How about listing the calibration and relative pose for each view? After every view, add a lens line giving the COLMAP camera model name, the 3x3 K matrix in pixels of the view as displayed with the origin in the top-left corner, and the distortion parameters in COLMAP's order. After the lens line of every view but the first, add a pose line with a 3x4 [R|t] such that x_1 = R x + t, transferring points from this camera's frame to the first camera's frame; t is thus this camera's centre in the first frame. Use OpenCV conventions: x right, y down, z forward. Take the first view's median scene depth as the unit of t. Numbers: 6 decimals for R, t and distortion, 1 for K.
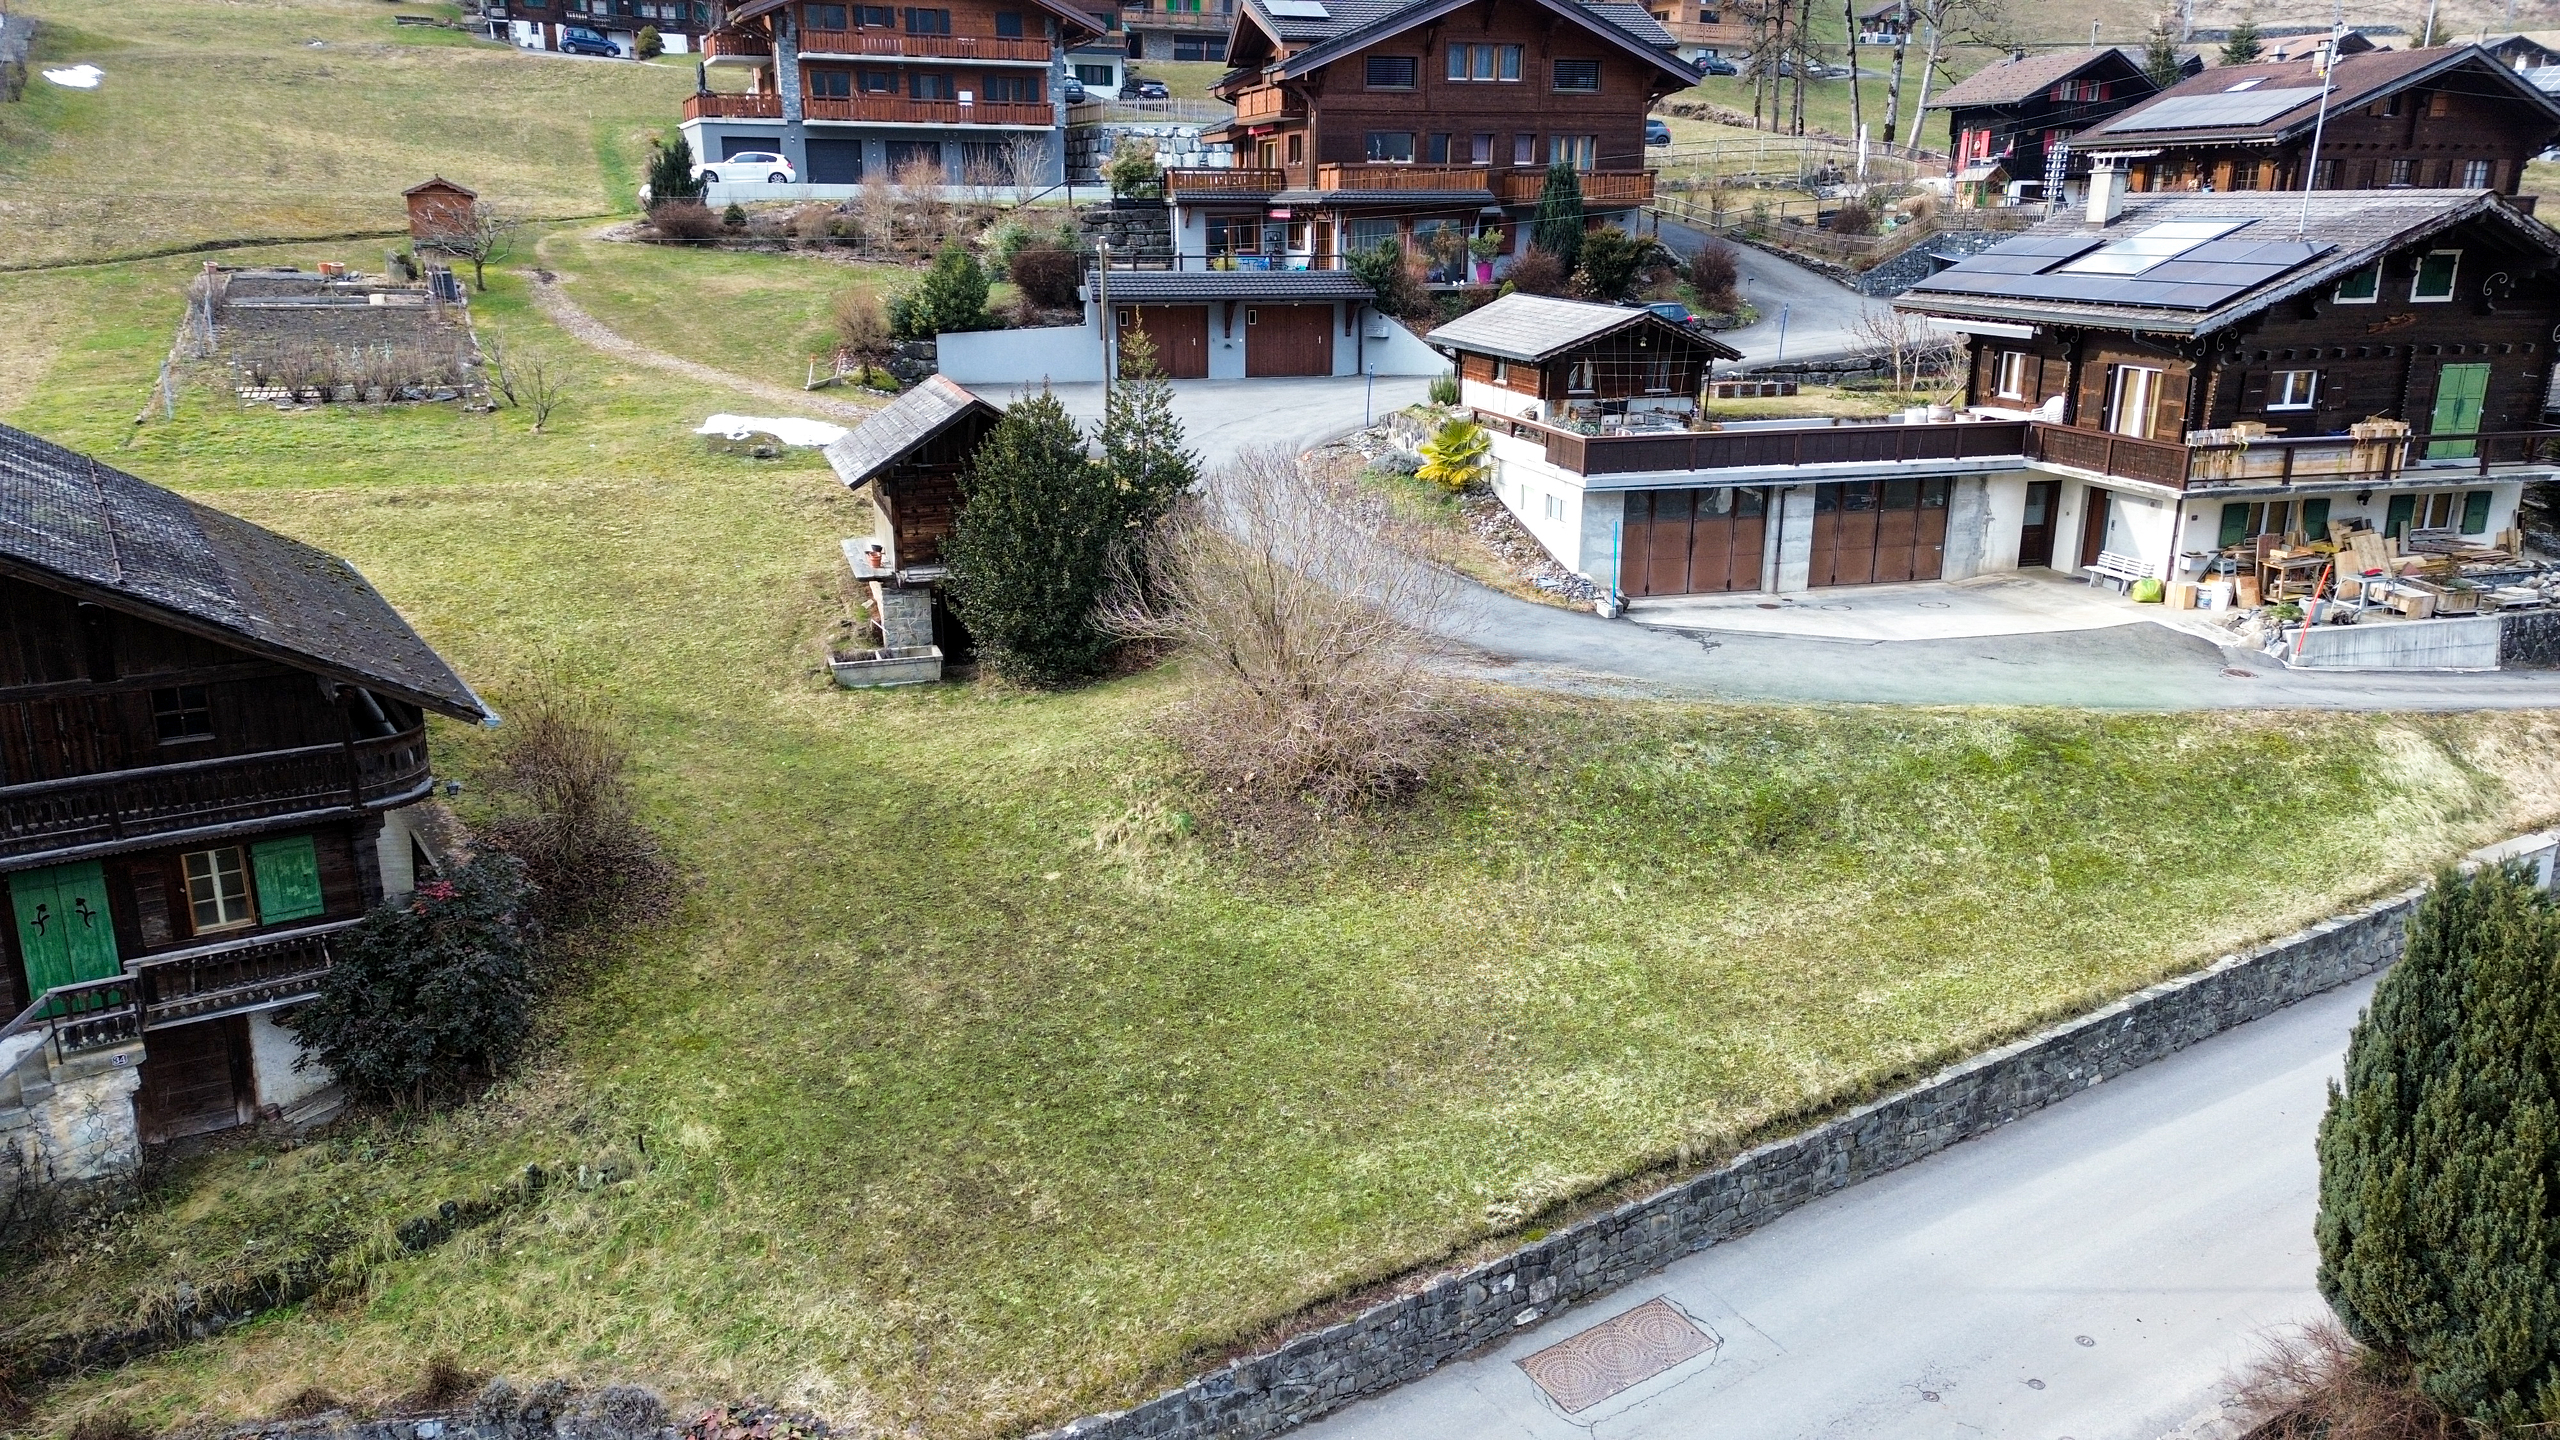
lens RADIAL K [[1796.2, 0, 1290.9], [0, 1796.2, 712.2], [0, 0, 1]] dist [0.081257, -0.060409]
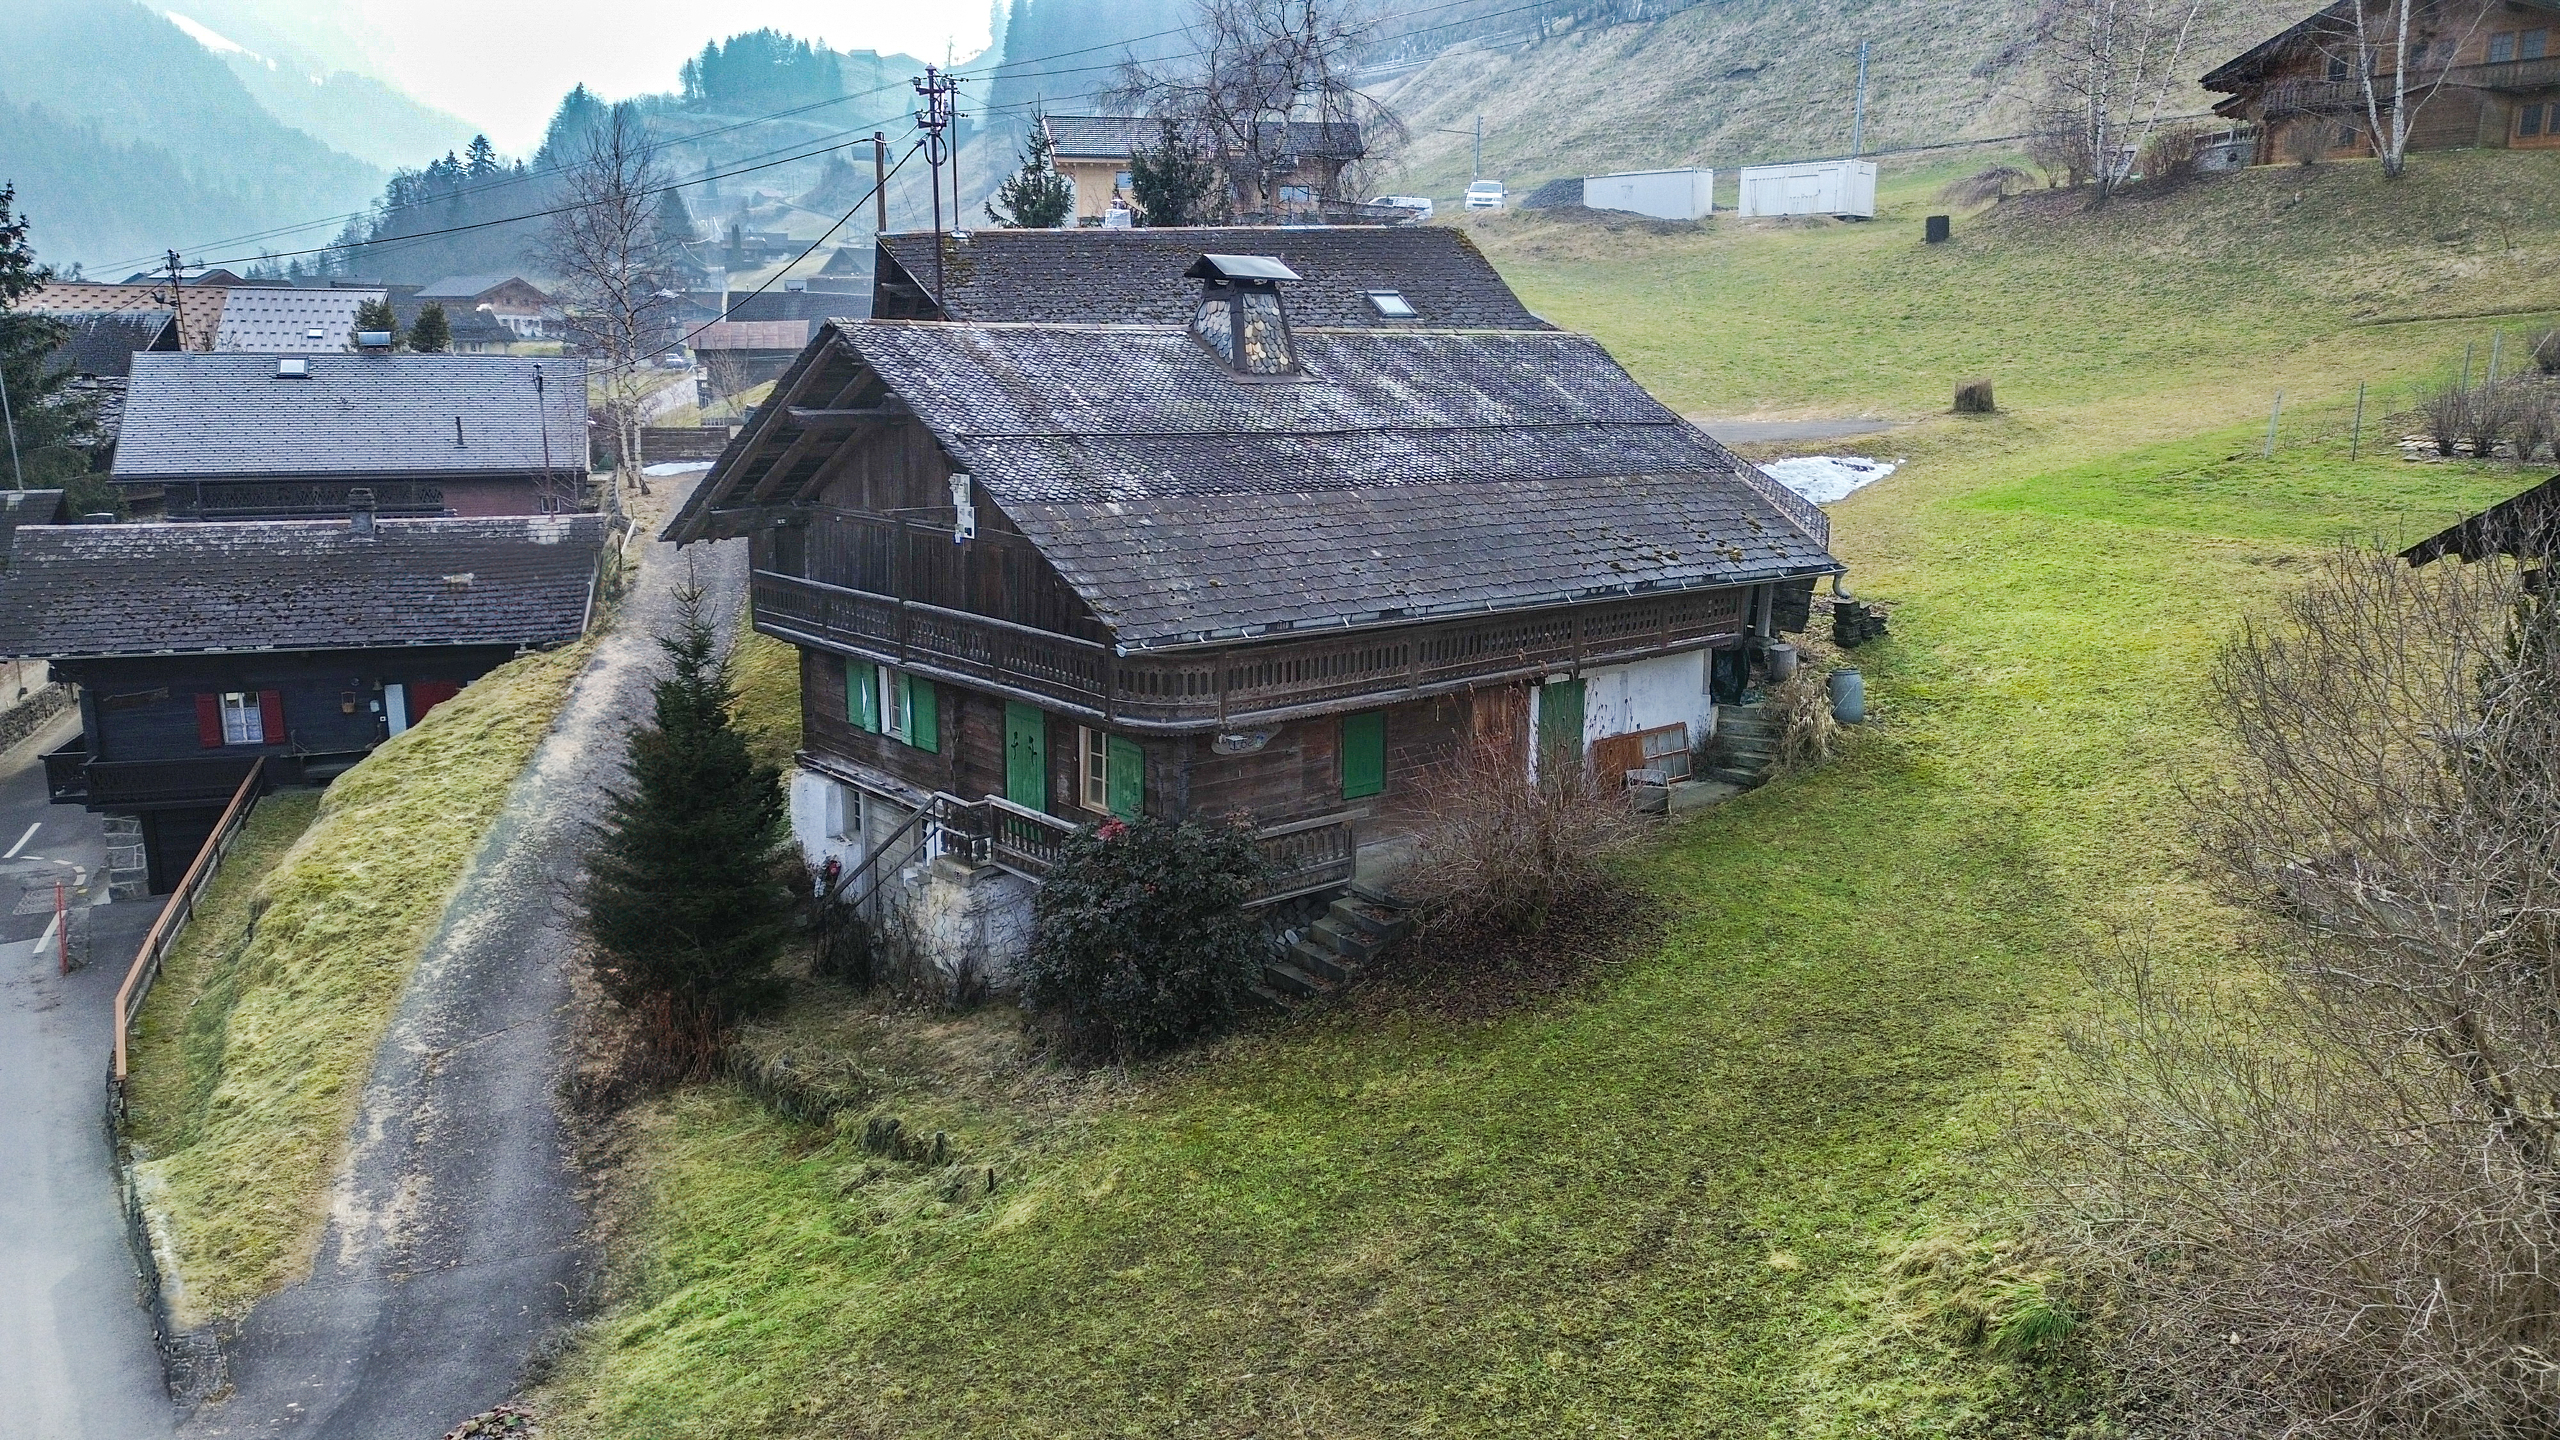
lens RADIAL K [[1796.2, 0, 1278.2], [0, 1796.2, 715.4], [0, 0, 1]] dist [0.081257, -0.060409]
pose [[0.108738, 0.194208, -0.974915, 0.338631], [-0.270438, 0.949519, 0.158985, -0.102019], [0.956577, 0.246366, 0.155770, 0.808045]]
